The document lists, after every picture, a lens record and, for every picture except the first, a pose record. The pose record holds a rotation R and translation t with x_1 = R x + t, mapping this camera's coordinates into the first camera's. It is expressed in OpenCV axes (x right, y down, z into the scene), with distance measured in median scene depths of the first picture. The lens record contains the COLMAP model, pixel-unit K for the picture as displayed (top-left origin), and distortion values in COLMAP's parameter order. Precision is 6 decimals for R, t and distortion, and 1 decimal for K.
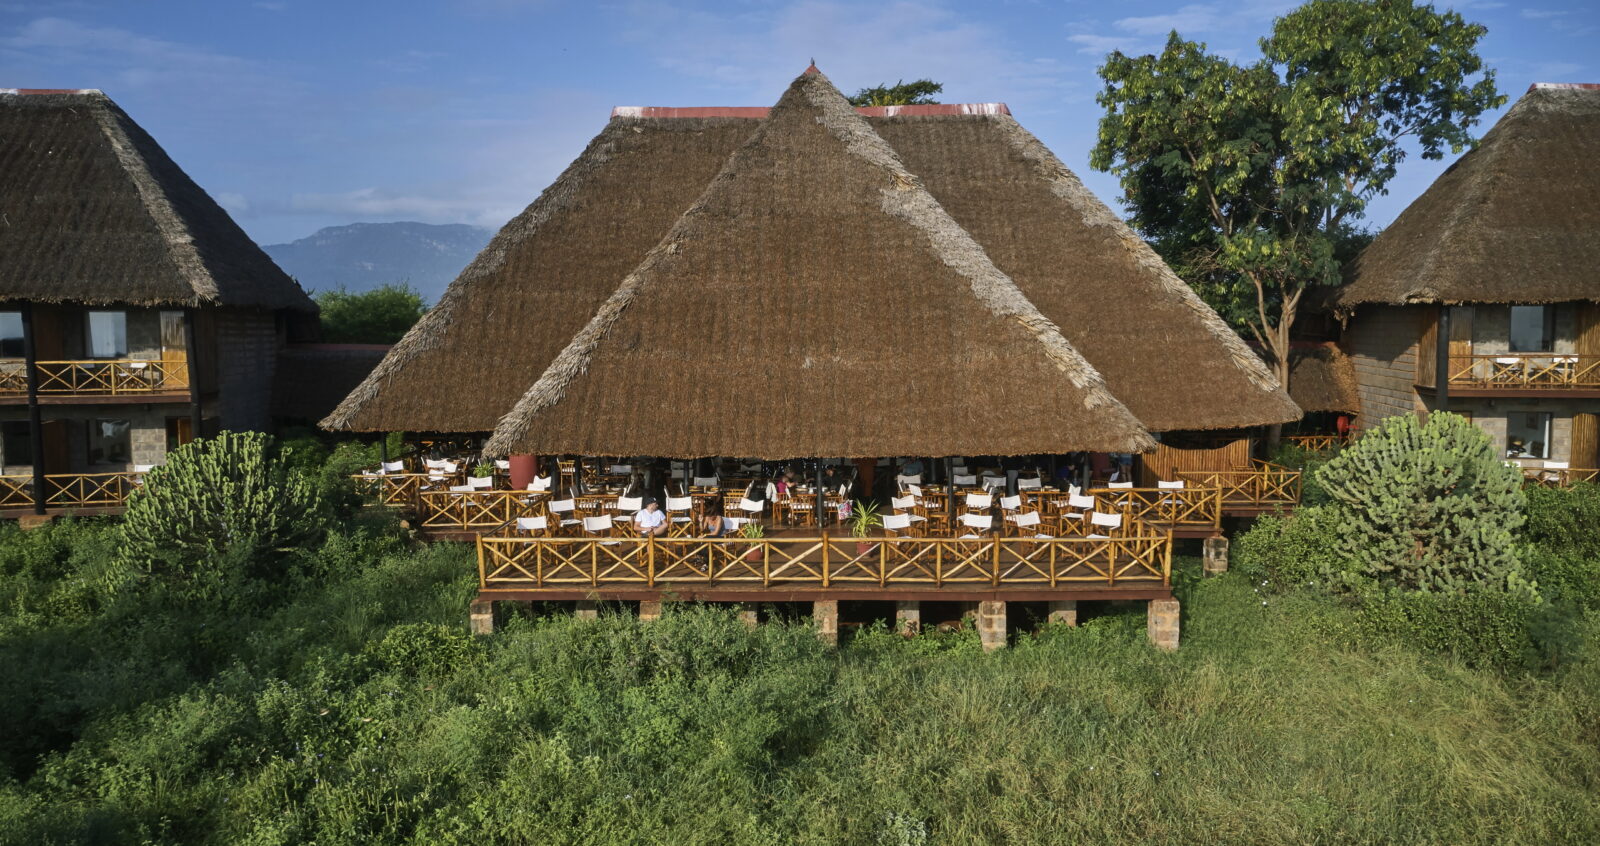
lens RADIAL K [[1217.0, 0, 800.0], [0, 1217.0, 423.0], [0, 0, 1]] dist [-0.012642, -0.002881]
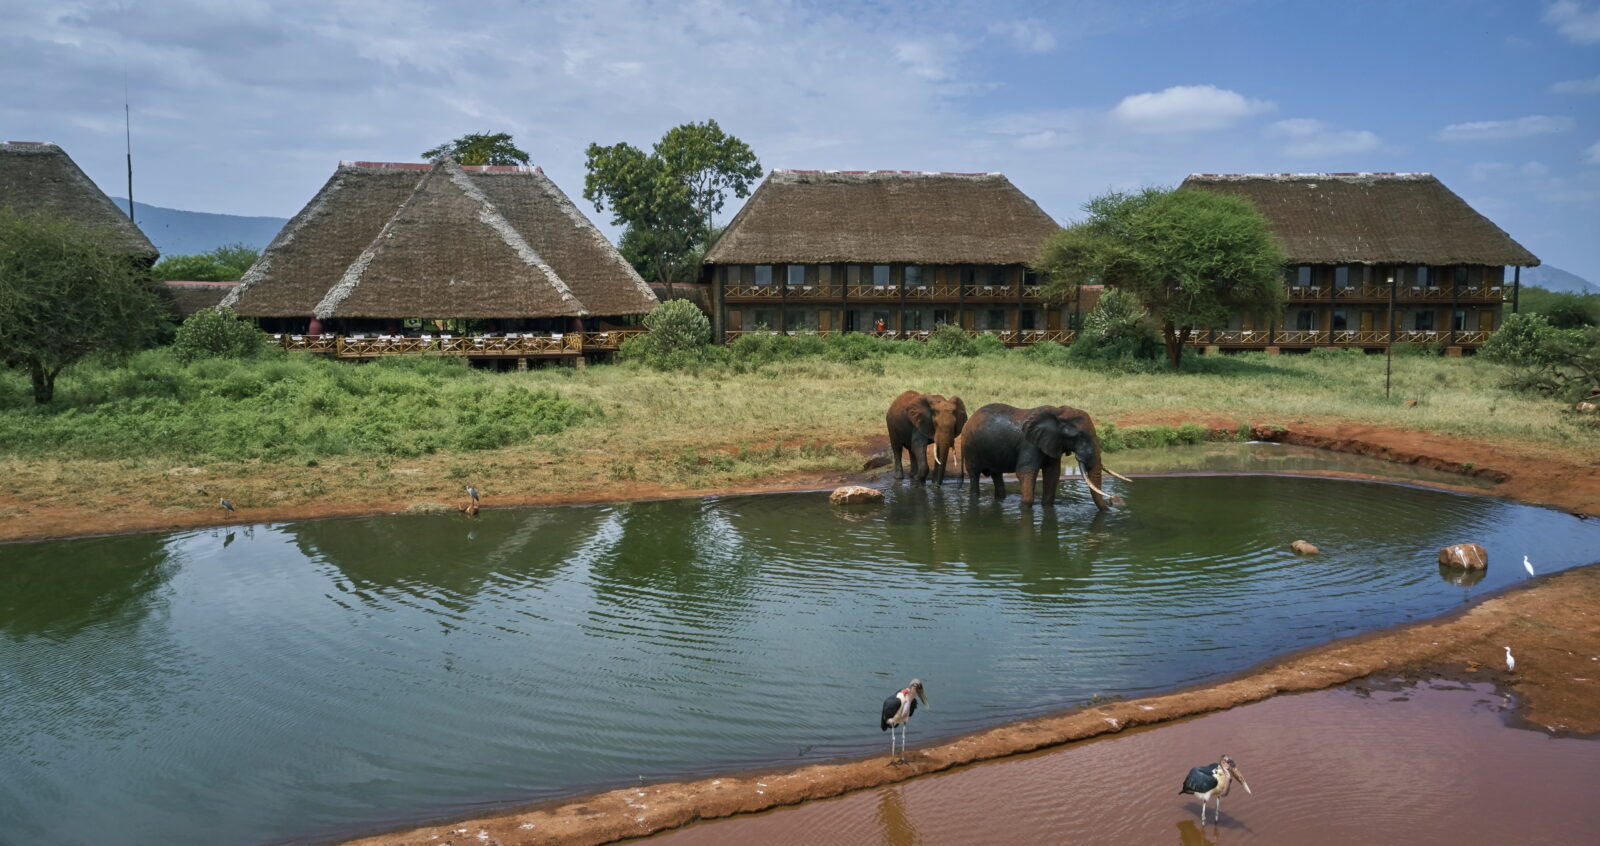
lens RADIAL K [[1217.0, 0, 800.0], [0, 1217.0, 423.0], [0, 0, 1]] dist [-0.012642, -0.002881]
pose [[0.948930, -0.026568, 0.314365, -0.079801], [0.020581, 0.999538, 0.022349, 0.148672], [-0.314814, -0.014738, 0.949039, -1.200079]]
